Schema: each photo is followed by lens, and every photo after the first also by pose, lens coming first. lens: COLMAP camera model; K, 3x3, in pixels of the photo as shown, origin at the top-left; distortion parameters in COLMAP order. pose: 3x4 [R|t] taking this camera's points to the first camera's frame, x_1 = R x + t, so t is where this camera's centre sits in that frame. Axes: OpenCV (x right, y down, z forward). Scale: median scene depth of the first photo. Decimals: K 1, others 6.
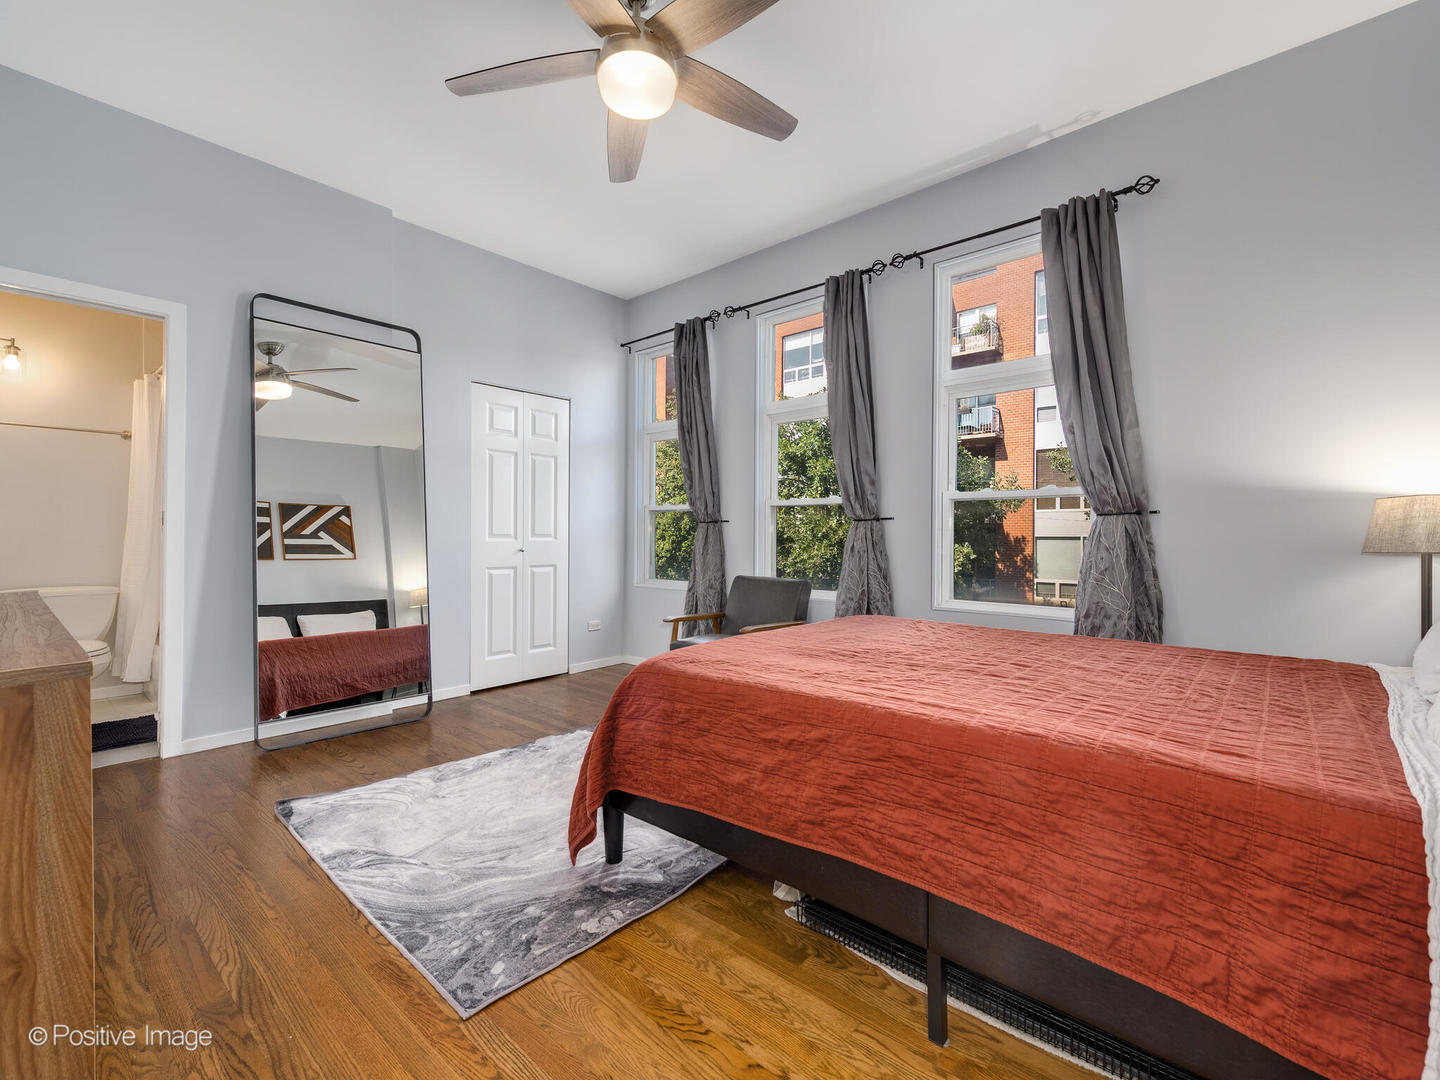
lens RADIAL K [[632.2, 0, 726.4], [0, 632.2, 540.4], [0, 0, 1]] dist [0.003912, -0.000351]
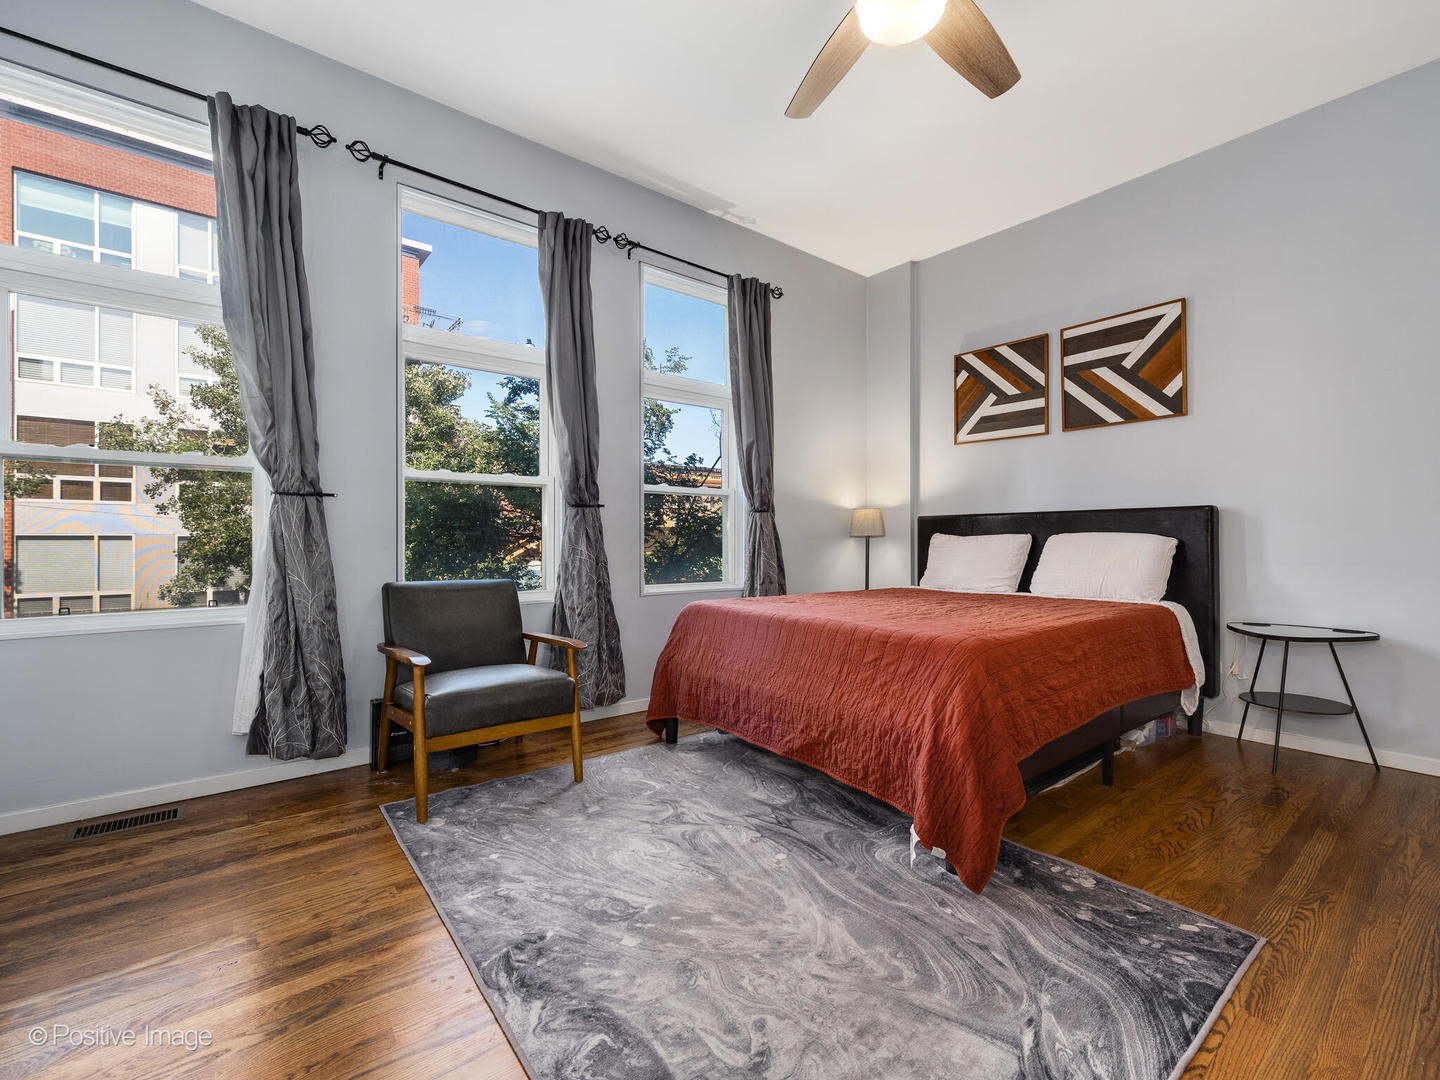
lens RADIAL K [[632.2, 0, 725.2], [0, 632.2, 537.0], [0, 0, 1]] dist [0.003912, -0.000351]
pose [[0.178547, 0.002597, 0.983928, -1.194197], [0.004335, 0.999985, -0.003426, 0.032393], [-0.983922, 0.004877, 0.178533, 1.229523]]
